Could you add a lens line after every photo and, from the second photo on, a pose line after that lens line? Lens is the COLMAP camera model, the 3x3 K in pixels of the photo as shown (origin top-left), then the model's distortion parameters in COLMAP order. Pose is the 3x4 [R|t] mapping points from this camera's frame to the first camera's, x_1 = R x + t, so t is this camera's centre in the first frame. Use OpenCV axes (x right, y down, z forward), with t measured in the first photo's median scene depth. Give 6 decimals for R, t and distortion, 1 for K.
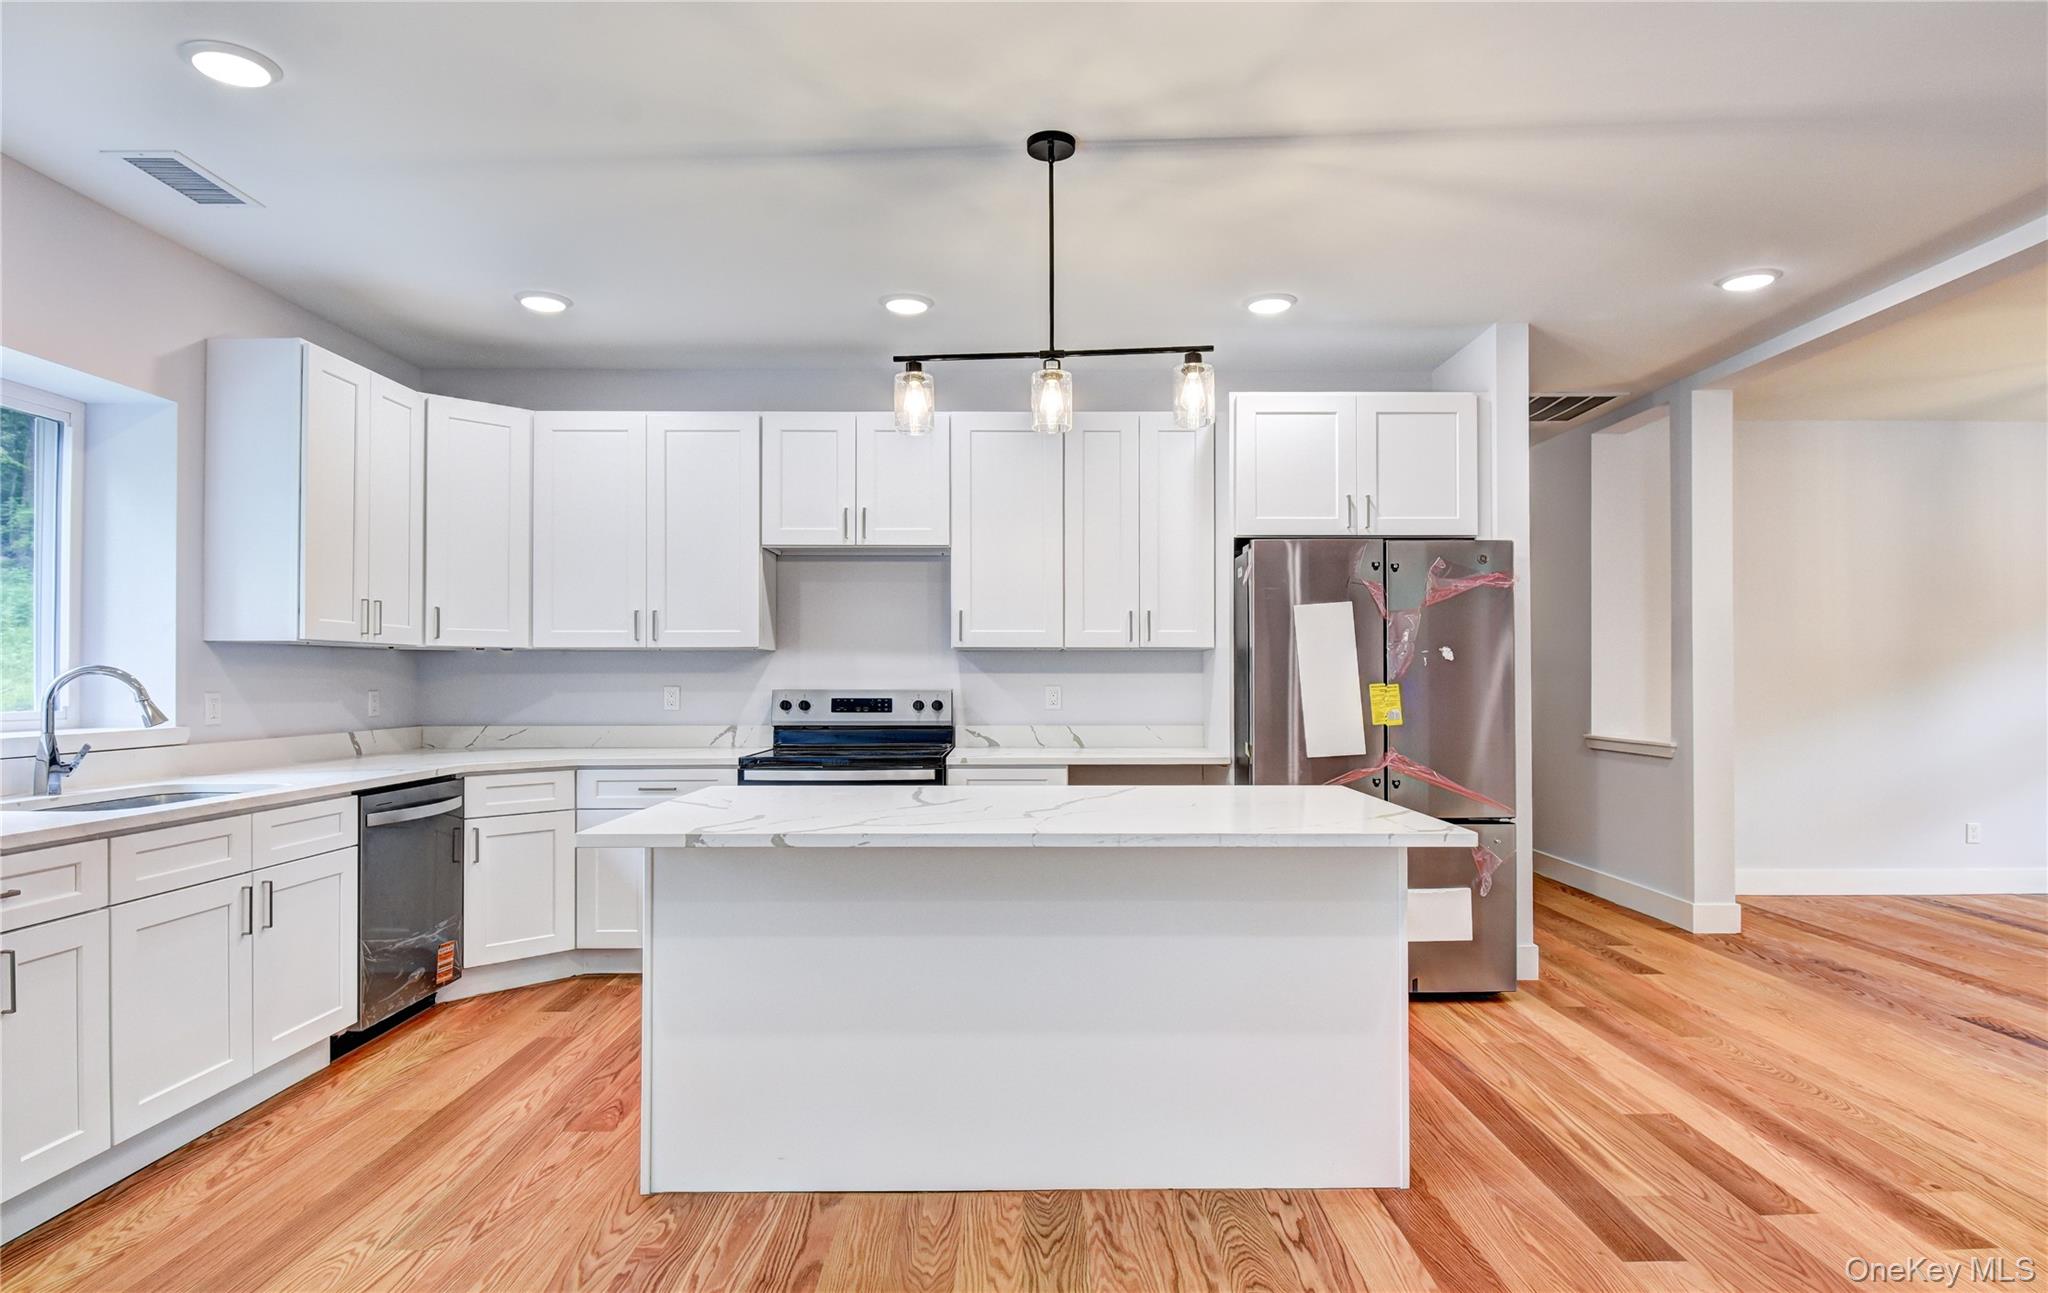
lens RADIAL K [[1128.3, 0, 1029.7], [0, 1128.3, 664.9], [0, 0, 1]] dist [0.011857, -0.025555]
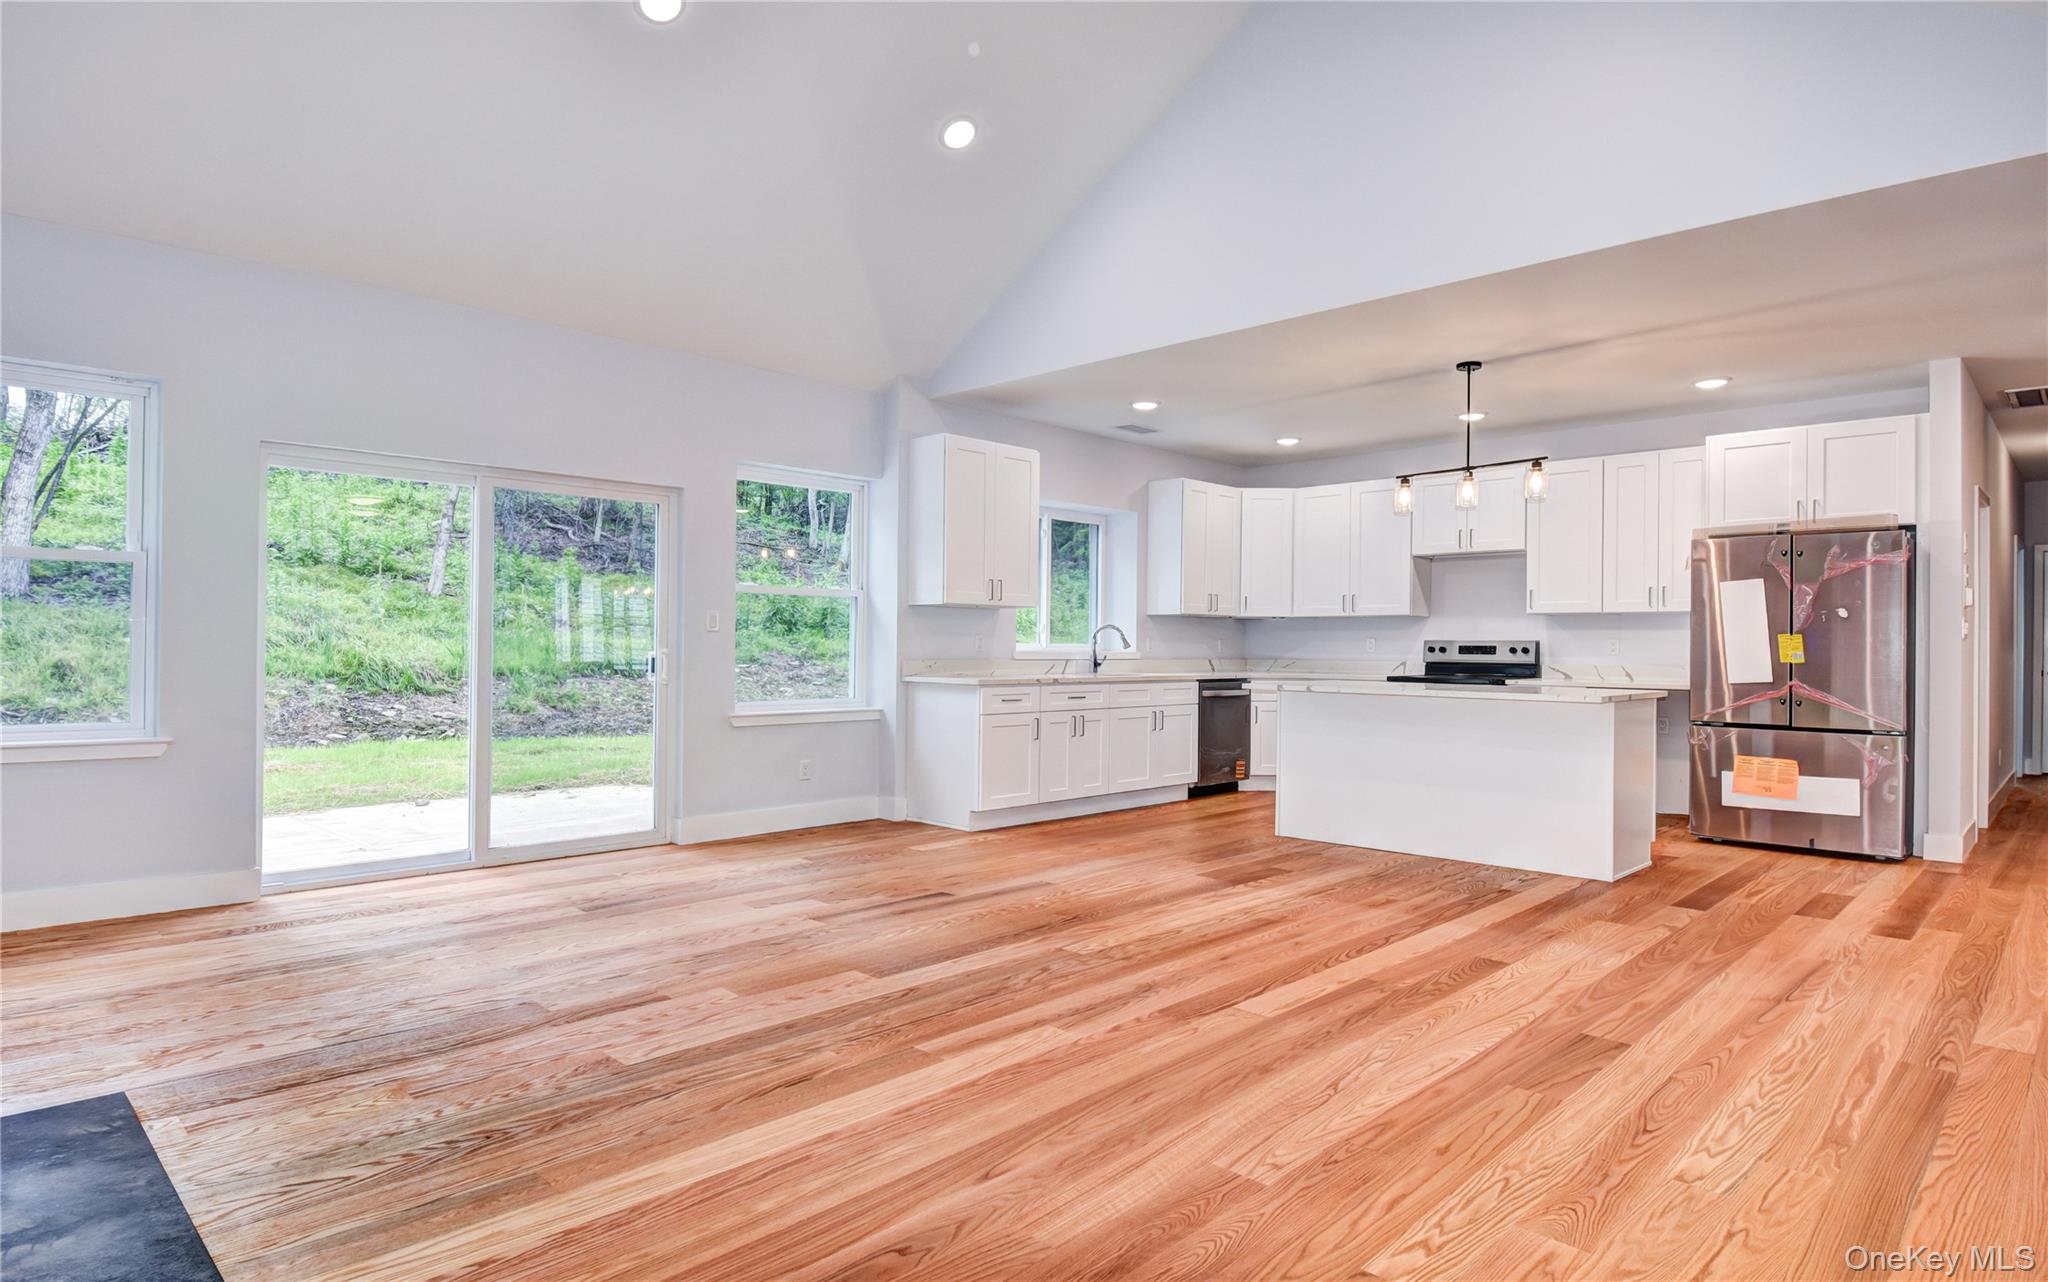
lens RADIAL K [[1128.3, 0, 1028.4], [0, 1128.3, 642.8], [0, 0, 1]] dist [0.011857, -0.025555]
pose [[0.713171, 0.005116, -0.700972, 0.636086], [-0.000482, 0.999977, 0.006807, 0.018241], [0.700990, -0.004517, 0.713156, -0.726344]]
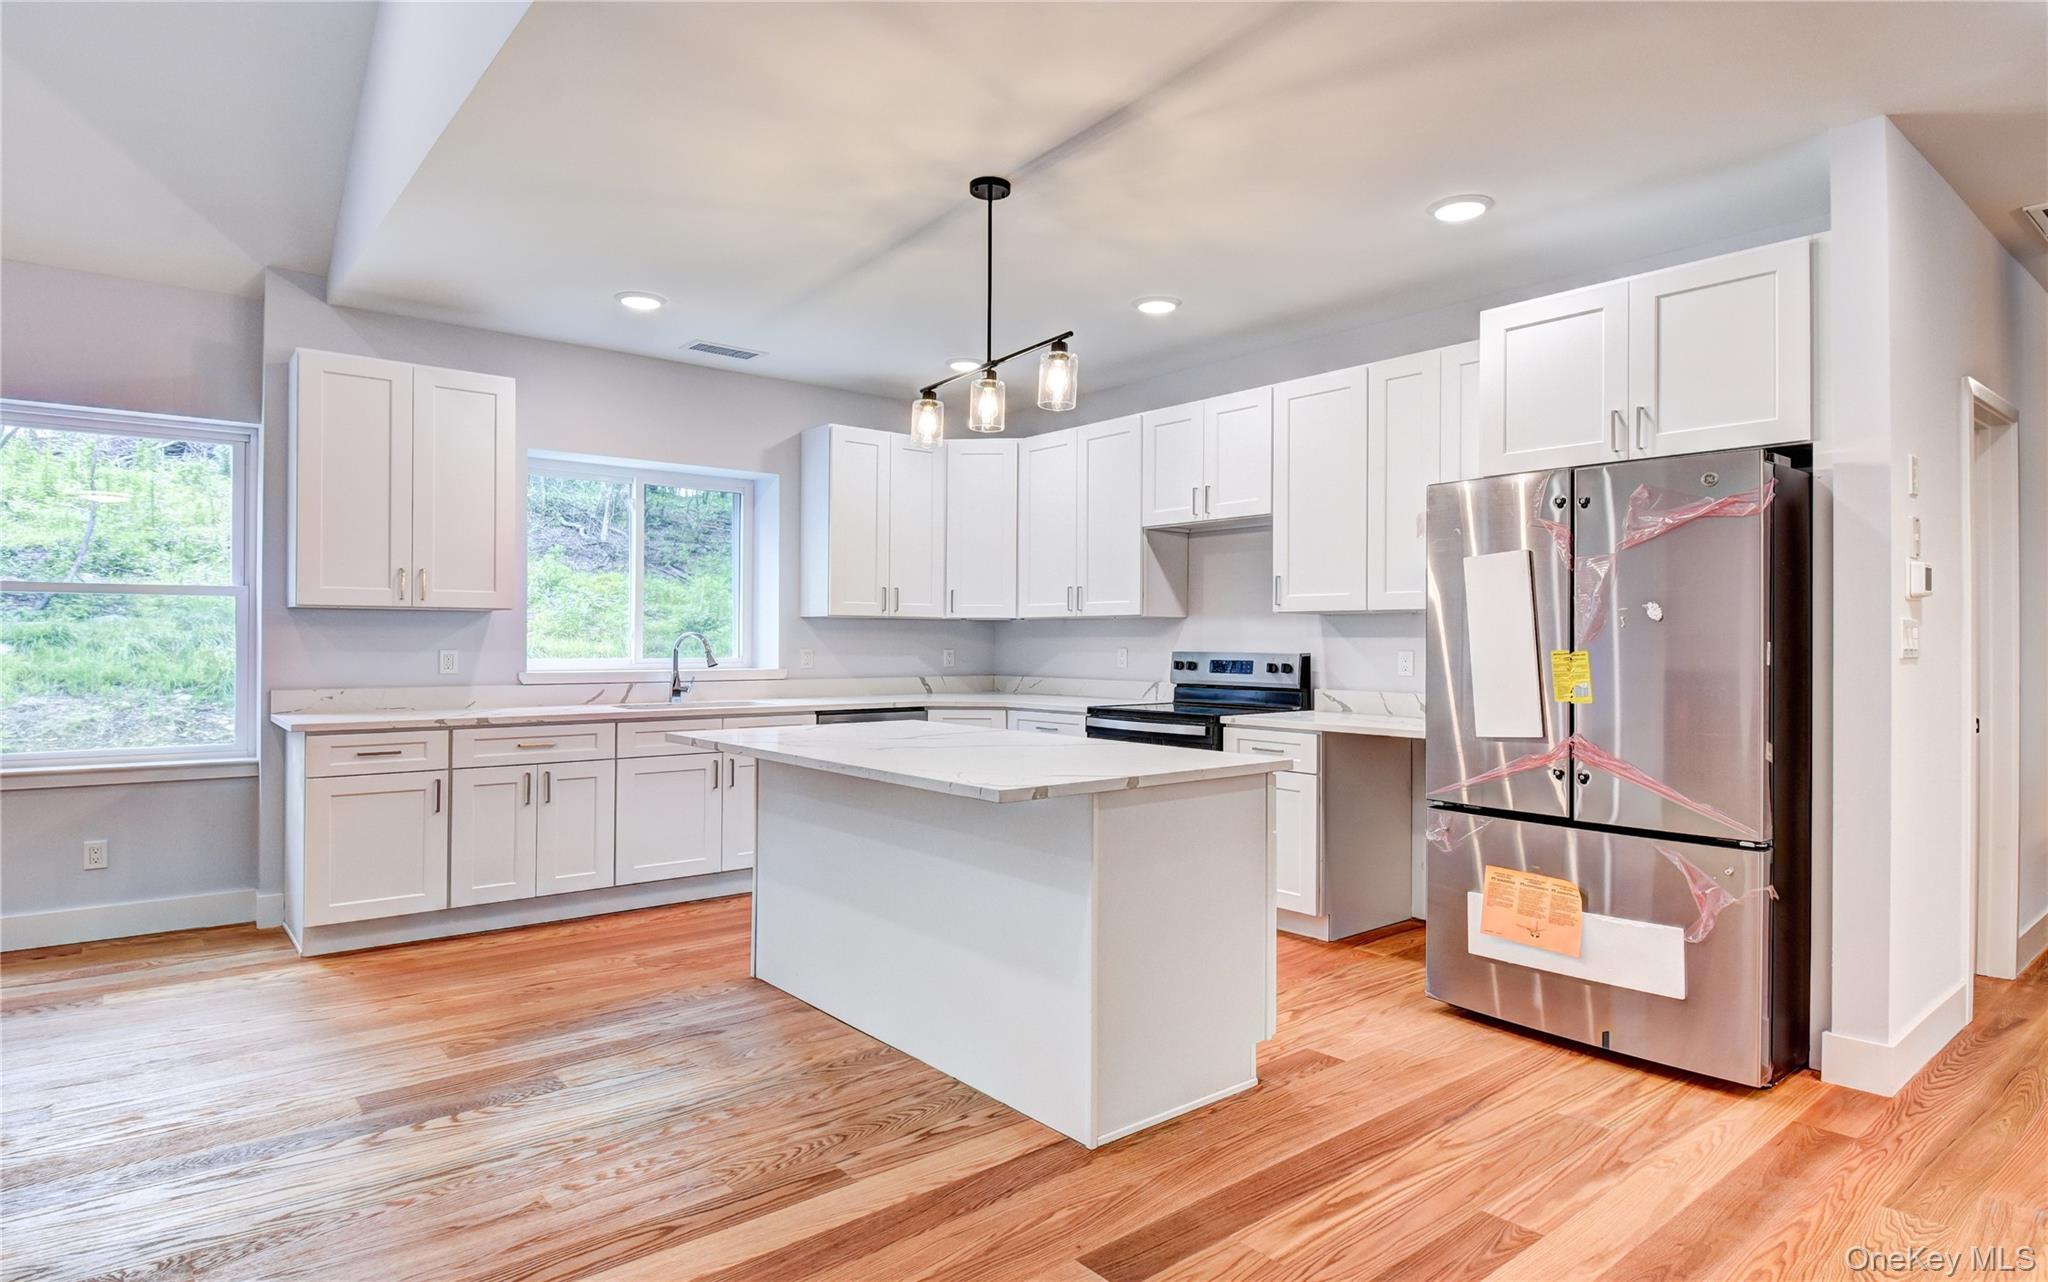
lens RADIAL K [[1128.3, 0, 1047.1], [0, 1128.3, 638.5], [0, 0, 1]] dist [0.011857, -0.025555]
pose [[0.637142, 0.001651, -0.770745, 0.694800], [0.005666, 0.999961, 0.006827, 0.000505], [0.770726, -0.008717, 0.637107, 0.212362]]
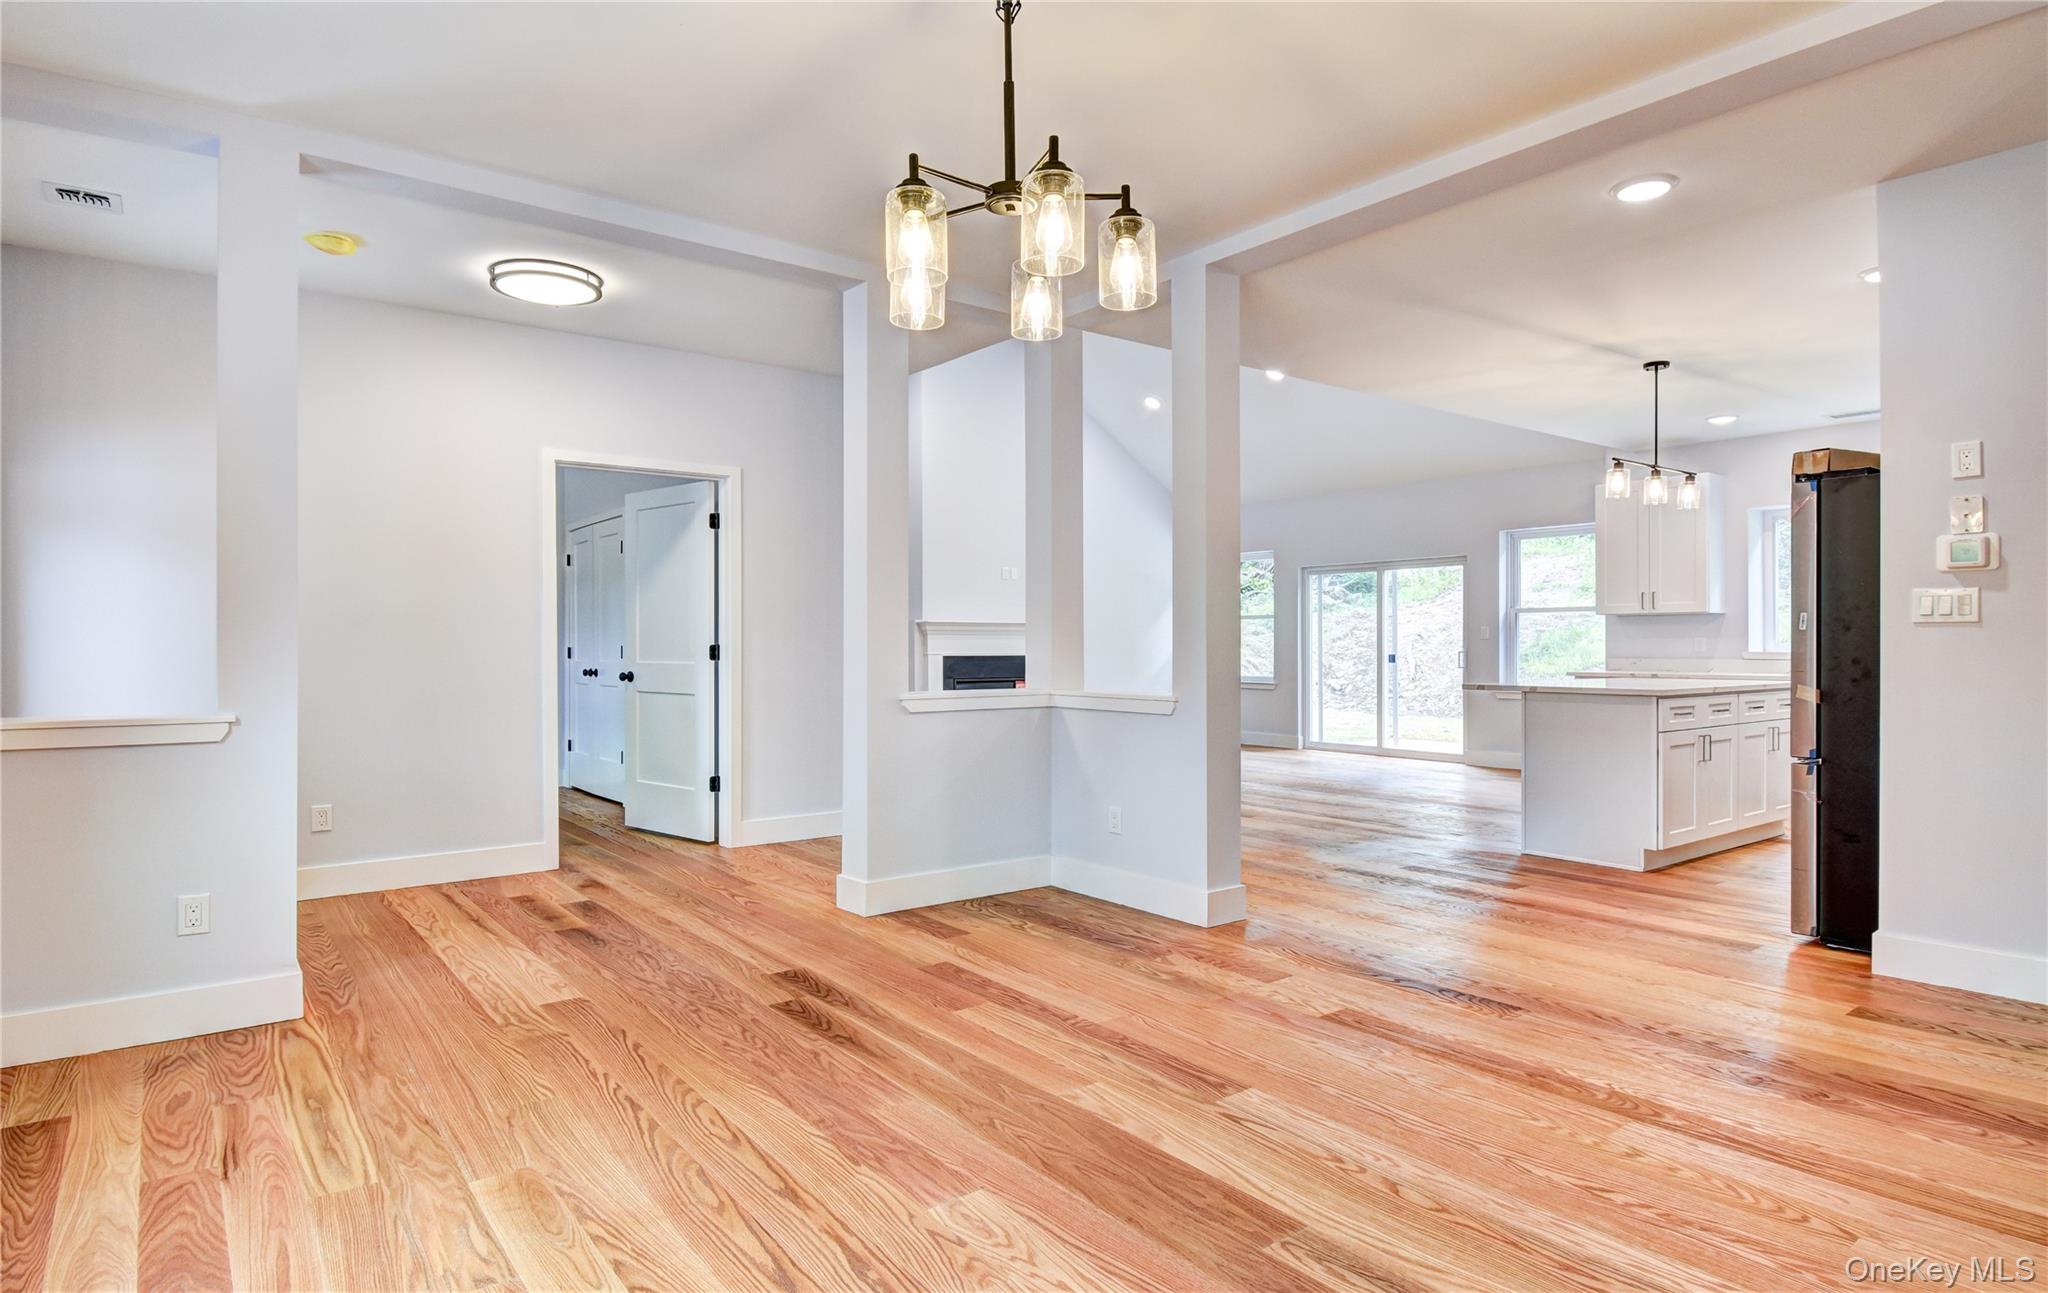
lens RADIAL K [[1128.3, 0, 1018.2], [0, 1128.3, 644.9], [0, 0, 1]] dist [0.011857, -0.025555]
pose [[-0.797061, -0.001253, -0.603898, 1.568165], [0.005729, 0.999937, -0.009637, 0.043572], [0.603872, -0.011141, -0.797004, 1.387922]]
